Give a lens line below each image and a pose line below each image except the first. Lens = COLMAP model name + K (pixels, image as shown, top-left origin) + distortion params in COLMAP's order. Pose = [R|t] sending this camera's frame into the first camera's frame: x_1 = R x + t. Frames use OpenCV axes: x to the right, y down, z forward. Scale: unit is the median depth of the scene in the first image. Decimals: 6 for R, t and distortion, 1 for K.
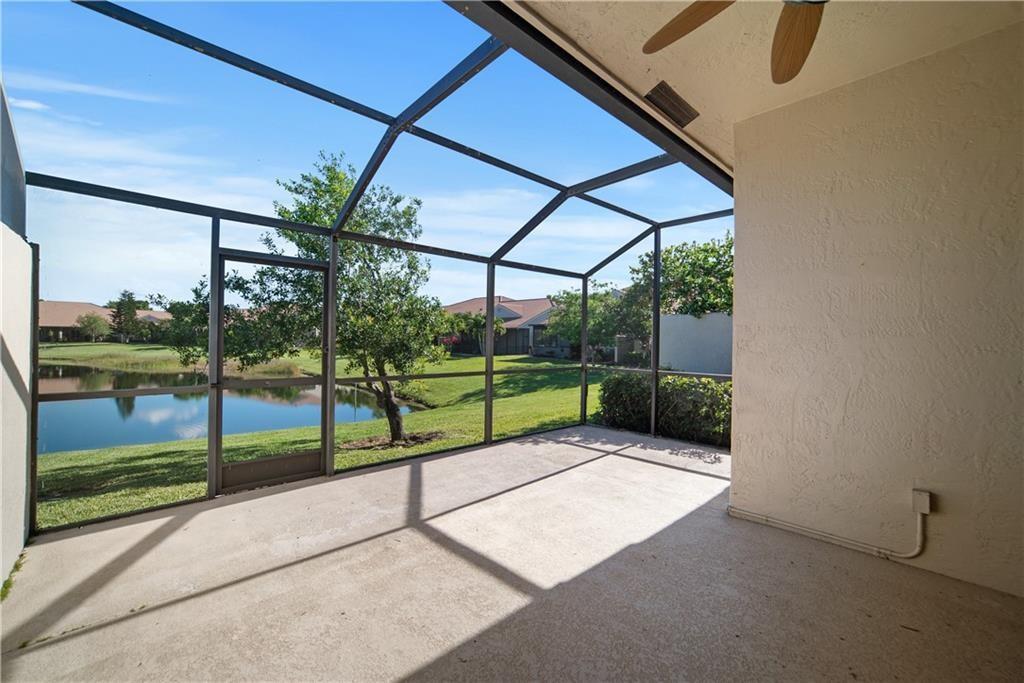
lens RADIAL K [[404.5, 0, 512.0], [0, 404.5, 341.5], [0, 0, 1]] dist [-0.024357, 0.009678]
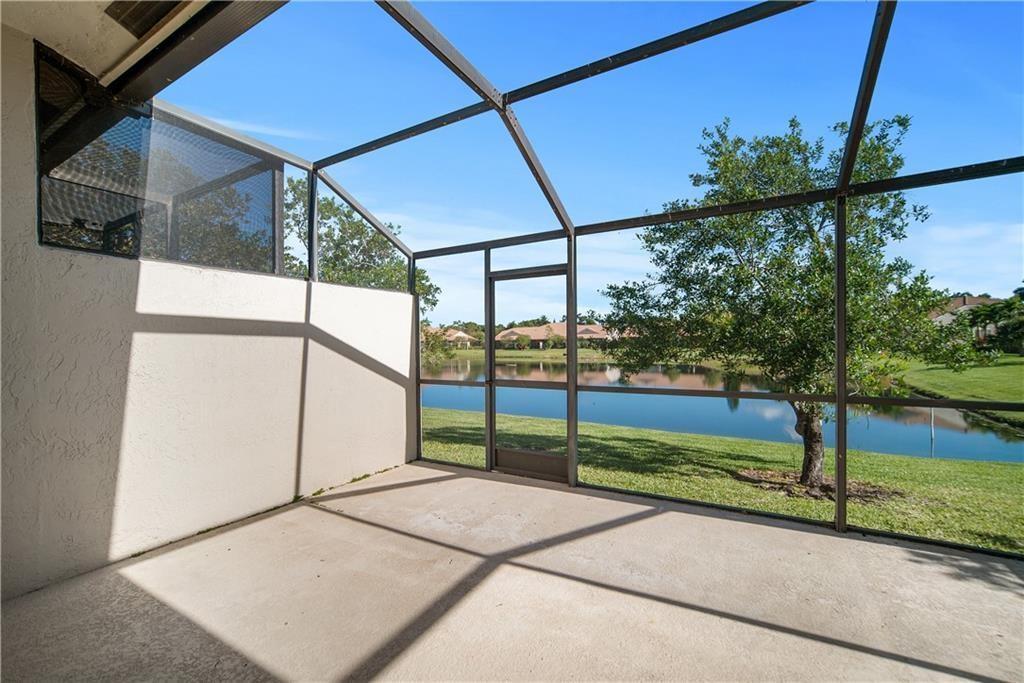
lens RADIAL K [[417.2, 0, 512.7], [0, 417.2, 345.9], [0, 0, 1]] dist [-0.024529, 0.010625]
pose [[0.290629, -0.021549, -0.956593, 0.532083], [0.023893, 0.999598, -0.015259, 0.017108], [0.956537, -0.018421, 0.291027, 0.687667]]
